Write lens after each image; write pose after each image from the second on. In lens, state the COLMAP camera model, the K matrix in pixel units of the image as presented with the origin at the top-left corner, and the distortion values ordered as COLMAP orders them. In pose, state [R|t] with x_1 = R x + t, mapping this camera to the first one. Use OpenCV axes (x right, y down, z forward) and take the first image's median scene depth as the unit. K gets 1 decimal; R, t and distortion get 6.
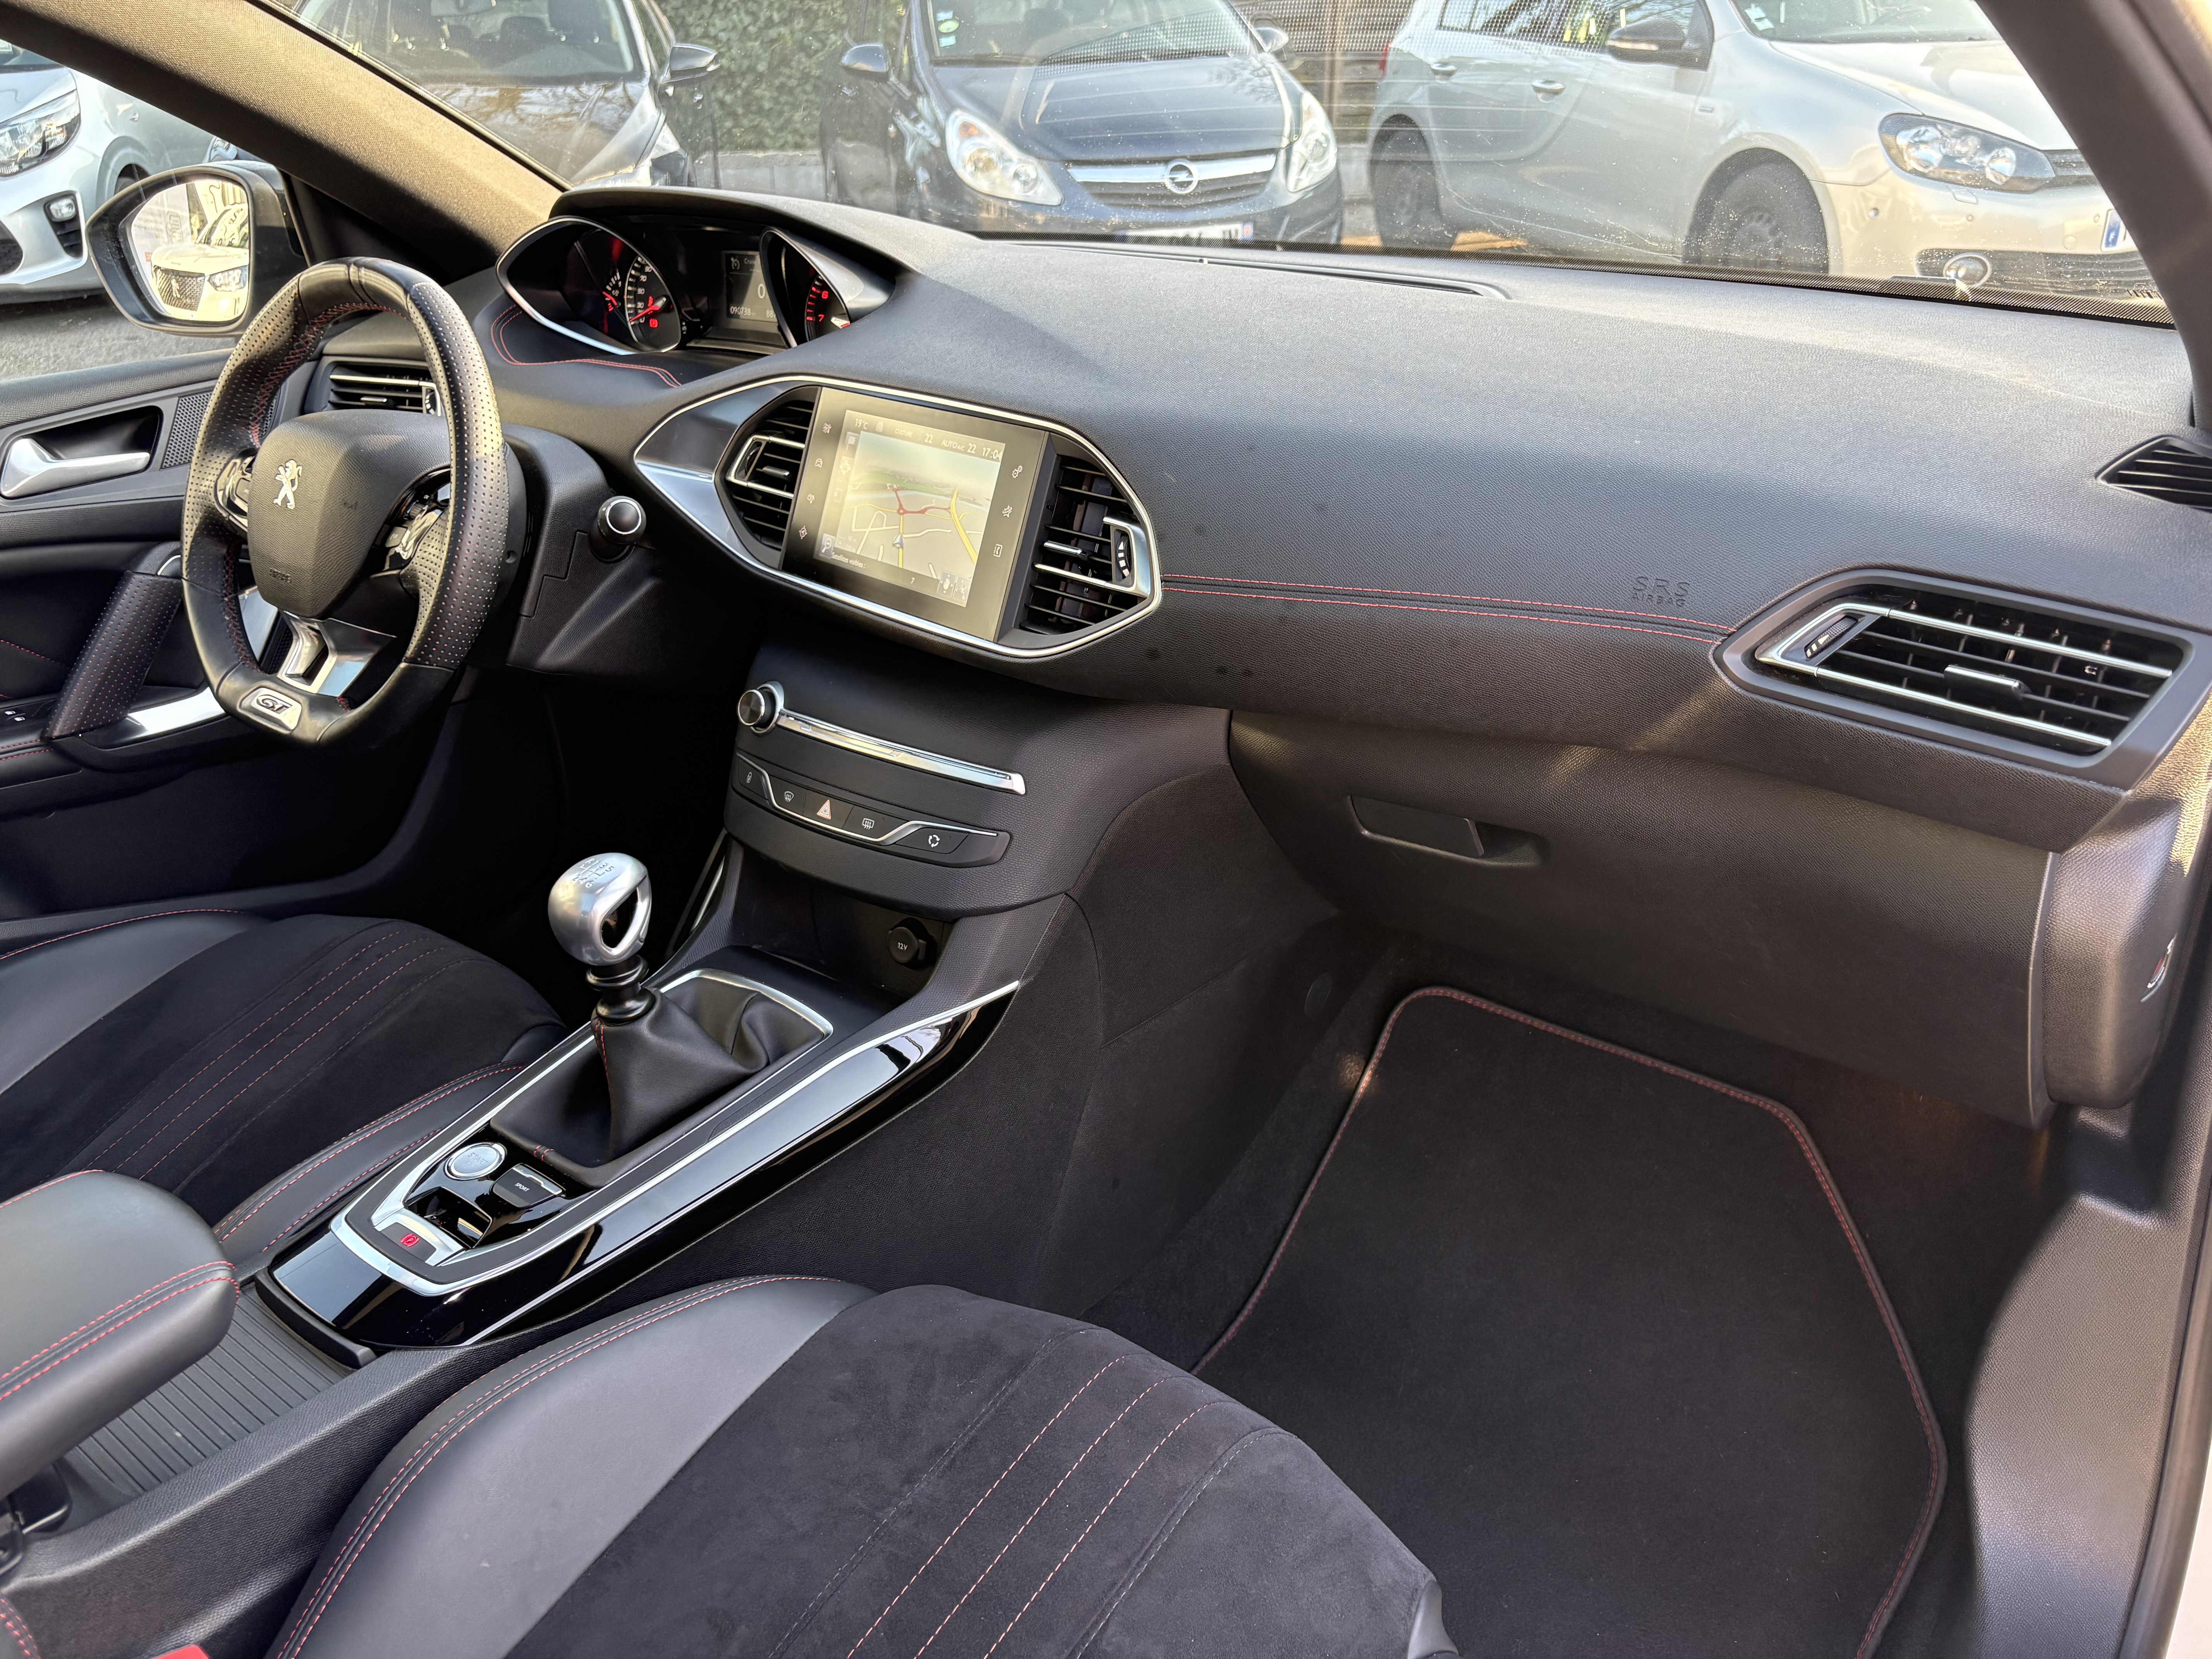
lens RADIAL K [[1715.0, 0, 1106.0], [0, 1715.0, 829.5], [0, 0, 1]] dist [0.079876, -0.115196]
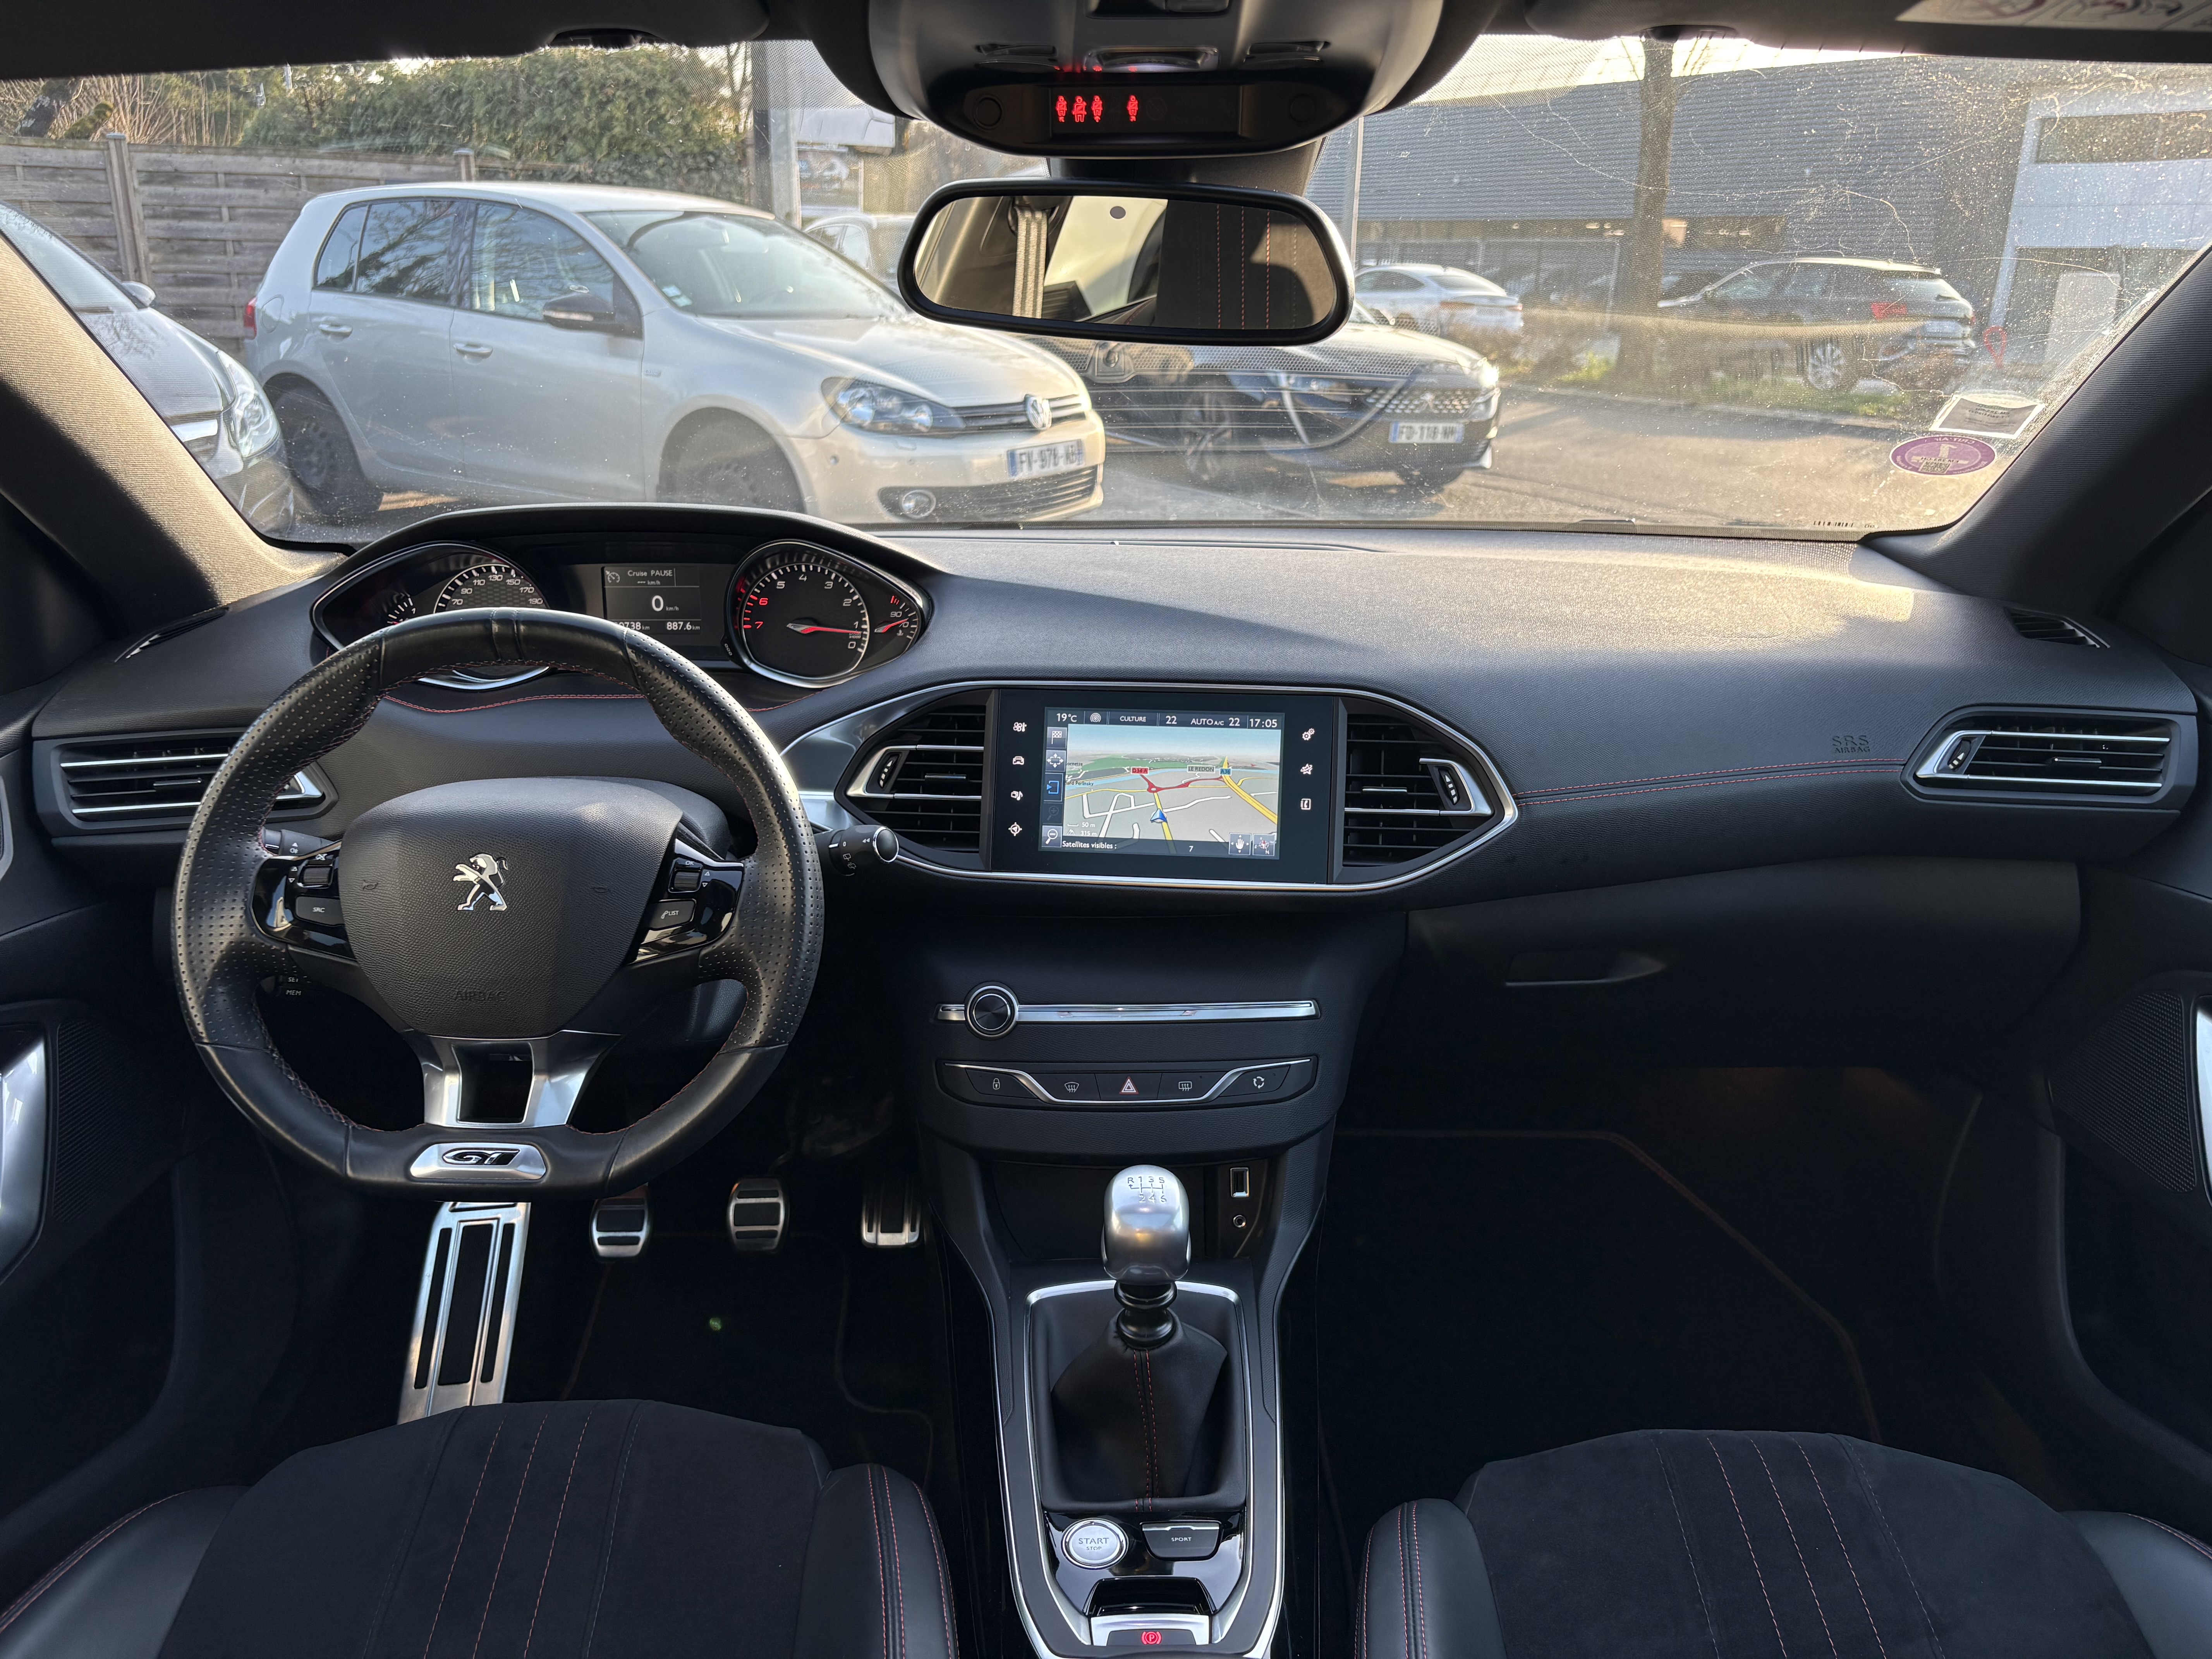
lens RADIAL K [[1657.0, 0, 1106.0], [0, 1657.0, 829.5], [0, 0, 1]] dist [0.084852, -0.122789]
pose [[0.760556, -0.176012, 0.624960, -0.705440], [0.249242, 0.967954, -0.030708, -0.122587], [-0.599527, 0.179121, 0.780053, 0.201490]]
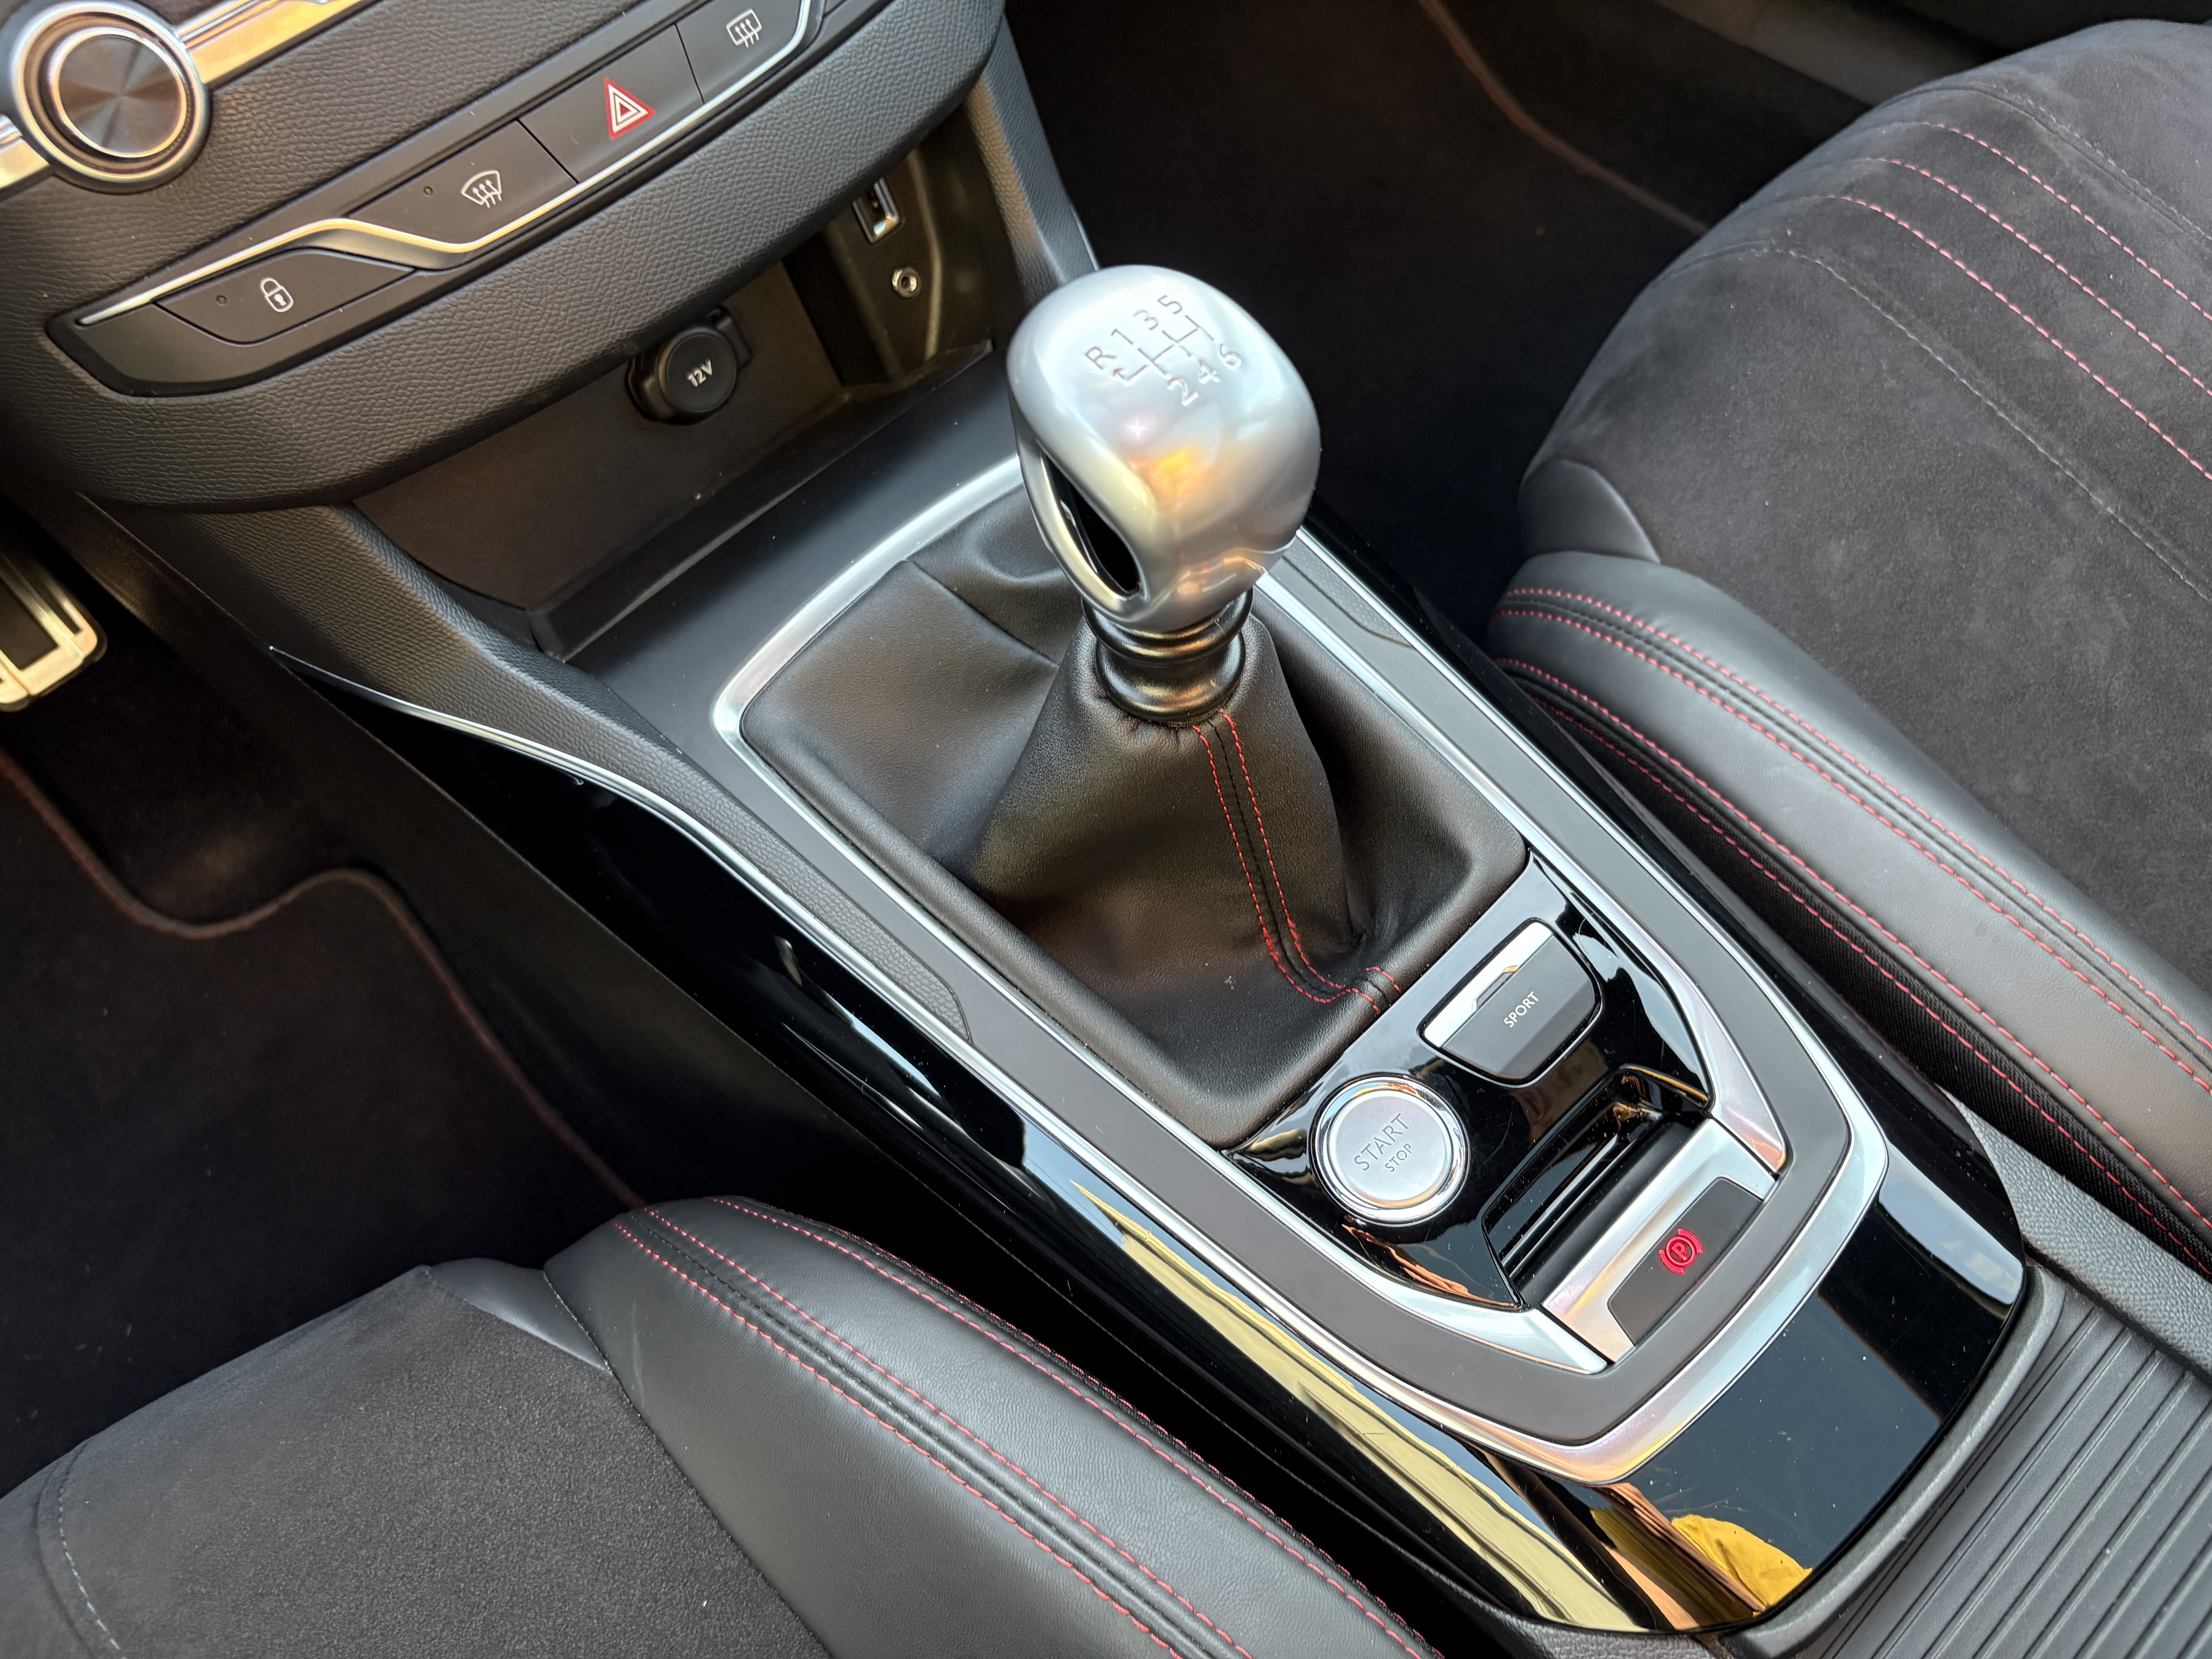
lens RADIAL K [[1675.6, 0, 1106.1], [0, 1675.6, 838.5], [0, 0, 1]] dist [0.038563, -0.066090]
pose [[0.132786, -0.838435, 0.528578, -0.428465], [0.497151, 0.517702, 0.696294, -0.117025], [-0.857443, 0.170325, 0.485572, 0.716470]]
